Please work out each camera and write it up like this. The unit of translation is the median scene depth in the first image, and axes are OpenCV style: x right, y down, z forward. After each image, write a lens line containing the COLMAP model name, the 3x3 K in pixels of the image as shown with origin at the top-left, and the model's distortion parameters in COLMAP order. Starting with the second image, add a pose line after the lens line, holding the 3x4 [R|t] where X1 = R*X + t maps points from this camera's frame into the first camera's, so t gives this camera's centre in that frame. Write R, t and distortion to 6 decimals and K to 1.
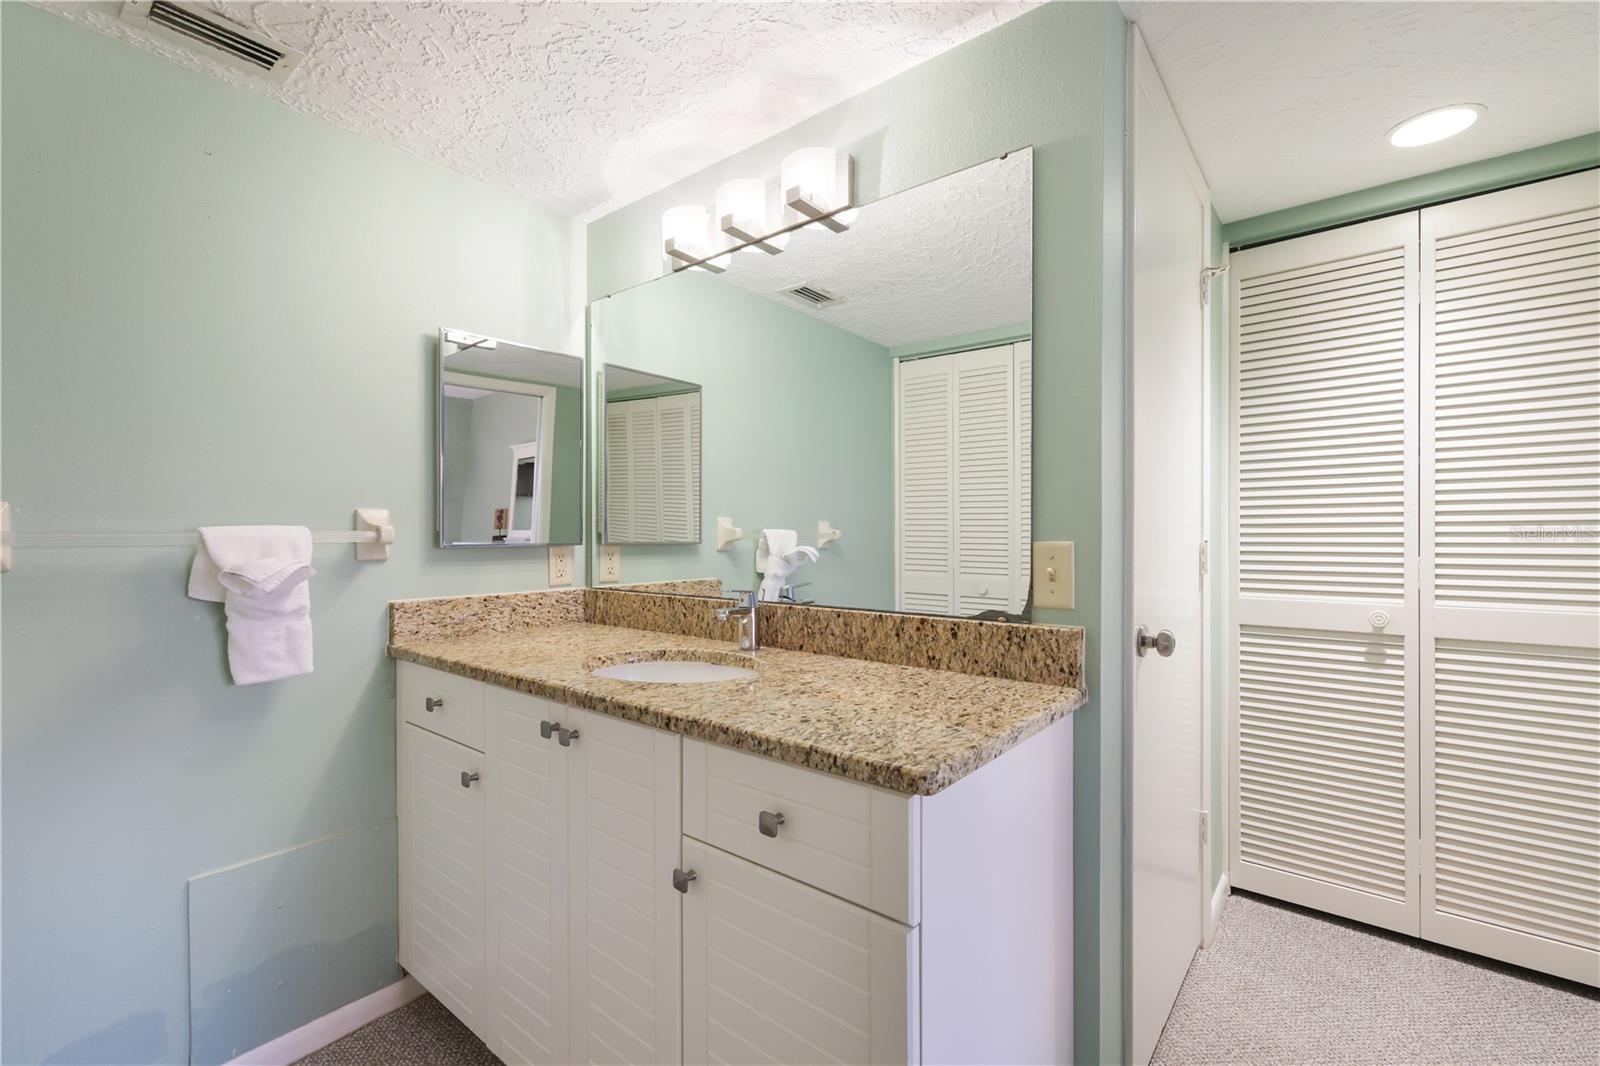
lens RADIAL K [[702.6, 0, 807.0], [0, 702.6, 529.7], [0, 0, 1]] dist [0.007585, 0.000267]
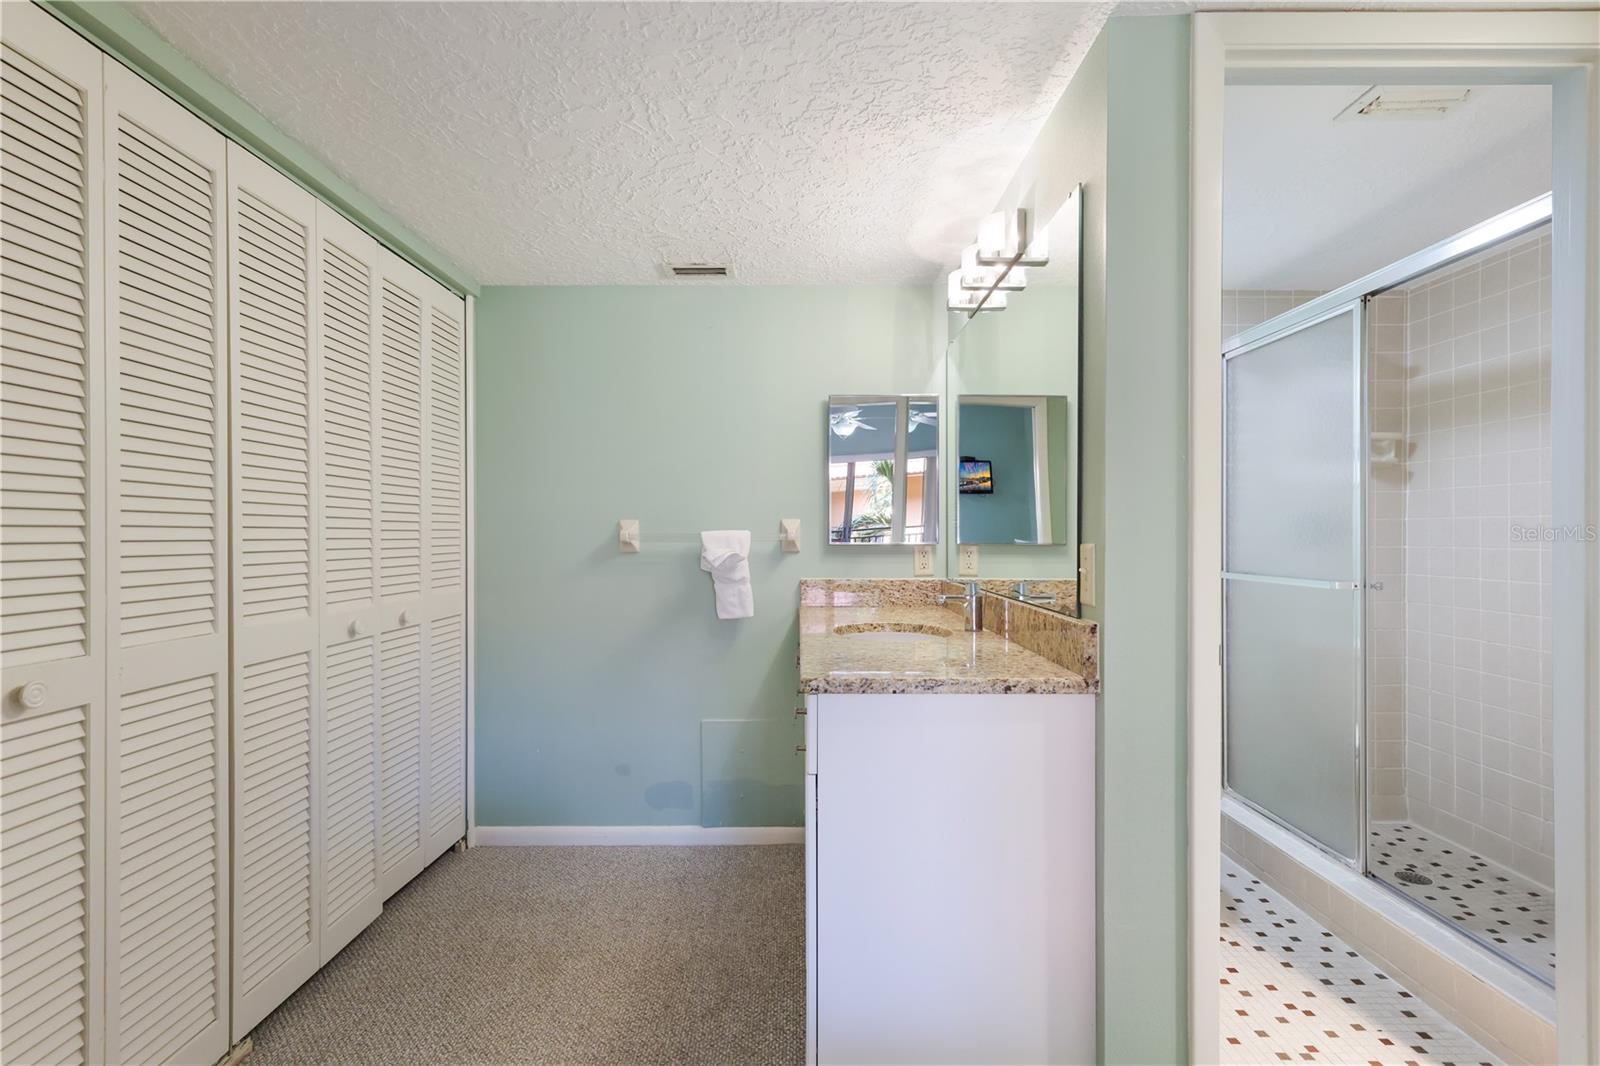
lens RADIAL K [[792.4, 0, 785.1], [0, 792.4, 519.6], [0, 0, 1]] dist [0.006165, -0.000701]
pose [[0.623091, -0.012215, -0.782054, 0.793655], [0.004549, 0.999918, -0.011993, -0.007770], [0.782136, 0.003915, 0.623095, -0.115370]]
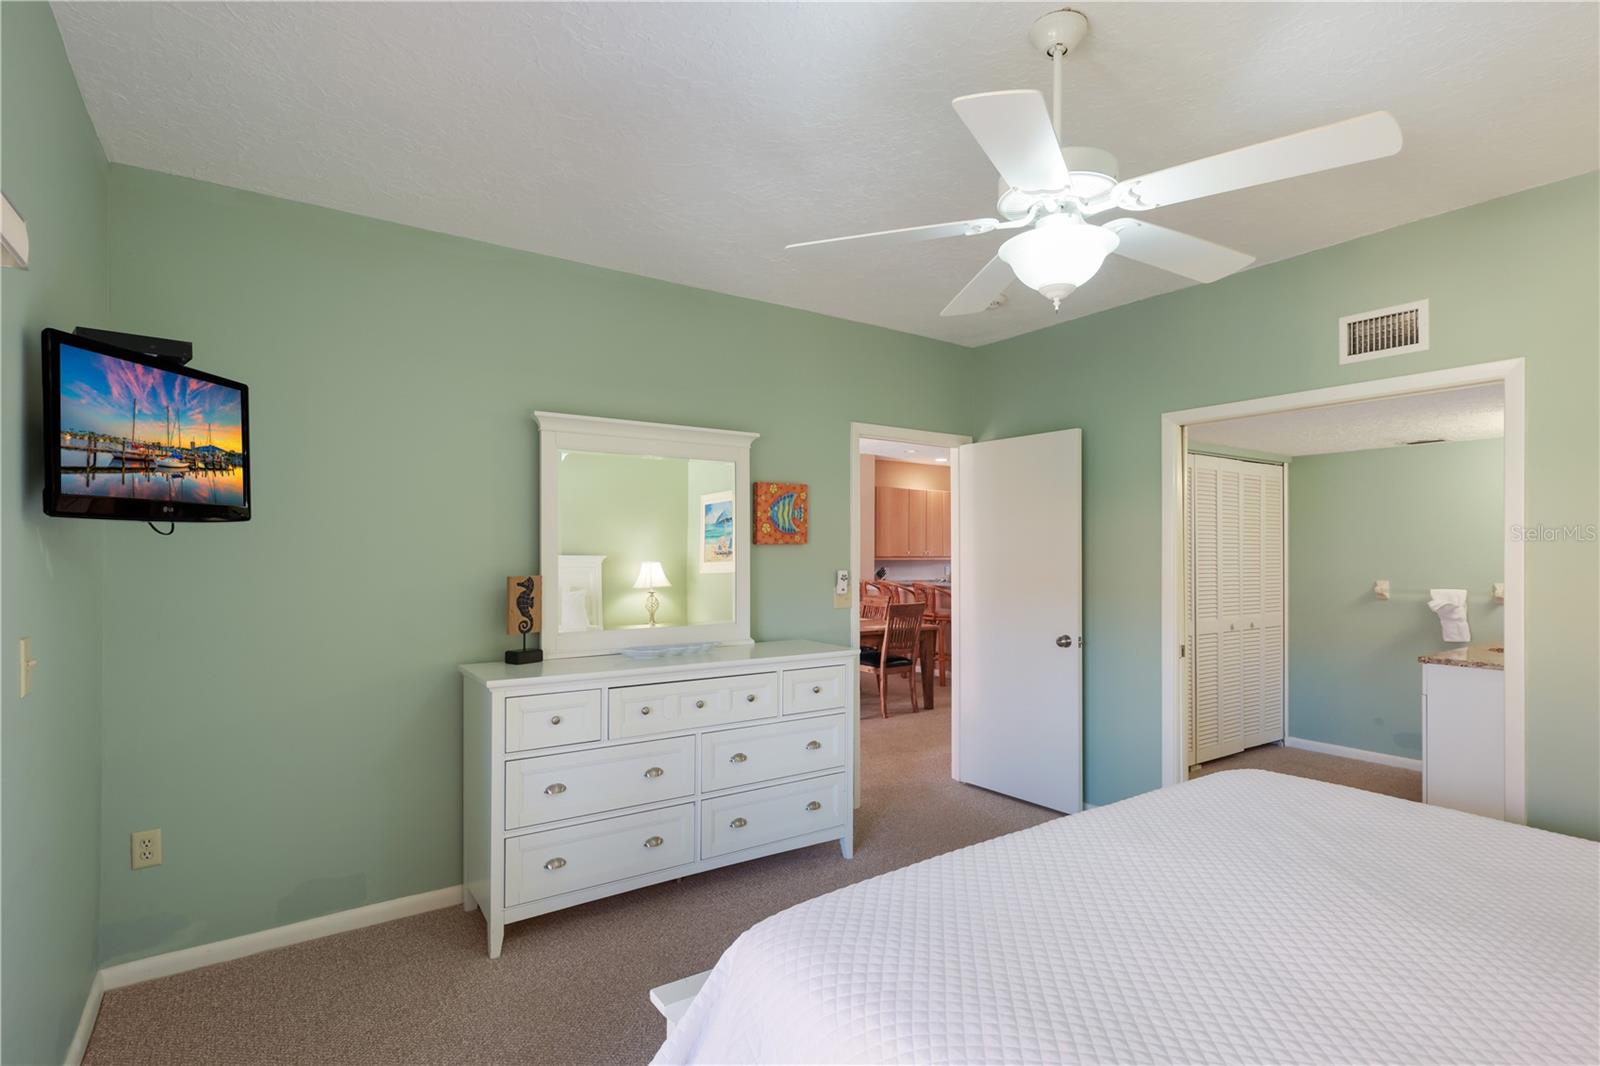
lens RADIAL K [[792.4, 0, 824.1], [0, 792.4, 553.6], [0, 0, 1]] dist [0.006165, -0.000701]
pose [[-0.243377, 0.002470, -0.969929, 2.839644], [0.000169, 0.999997, 0.002504, -0.149521], [0.969932, 0.000446, -0.243377, -0.677381]]
